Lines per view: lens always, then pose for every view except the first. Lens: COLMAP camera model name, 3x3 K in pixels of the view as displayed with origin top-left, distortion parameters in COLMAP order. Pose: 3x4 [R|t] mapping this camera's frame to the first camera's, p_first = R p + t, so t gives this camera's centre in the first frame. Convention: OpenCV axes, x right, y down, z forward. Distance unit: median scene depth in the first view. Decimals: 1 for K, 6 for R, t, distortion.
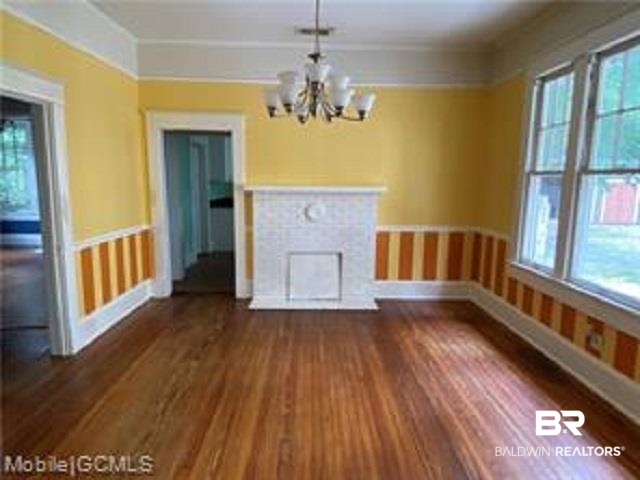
lens RADIAL K [[402.8, 0, 320.0], [0, 402.8, 240.0], [0, 0, 1]] dist [-0.001618, -0.001750]
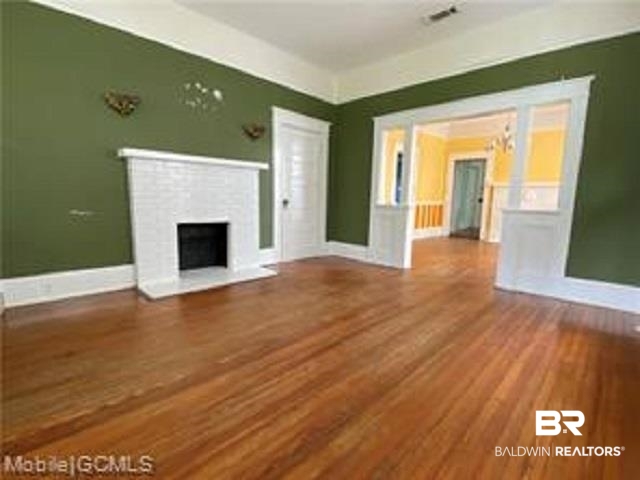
lens RADIAL K [[313.0, 0, 320.0], [0, 313.0, 240.0], [0, 0, 1]] dist [0.000532, -0.000095]
pose [[0.702280, 0.099821, -0.704868, 0.368594], [-0.118819, 0.992668, 0.022196, 0.223456], [0.701915, 0.068164, 0.708992, -0.748975]]
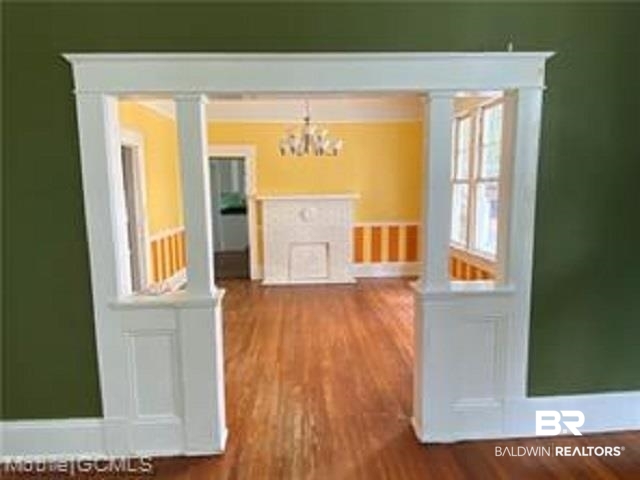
lens RADIAL K [[402.8, 0, 320.0], [0, 402.8, 240.0], [0, 0, 1]] dist [-0.001618, -0.001750]
pose [[0.999206, -0.032017, 0.023730, -0.007209], [0.032585, 0.999182, -0.023943, 0.055022], [-0.022944, 0.024697, 0.999432, -0.379017]]
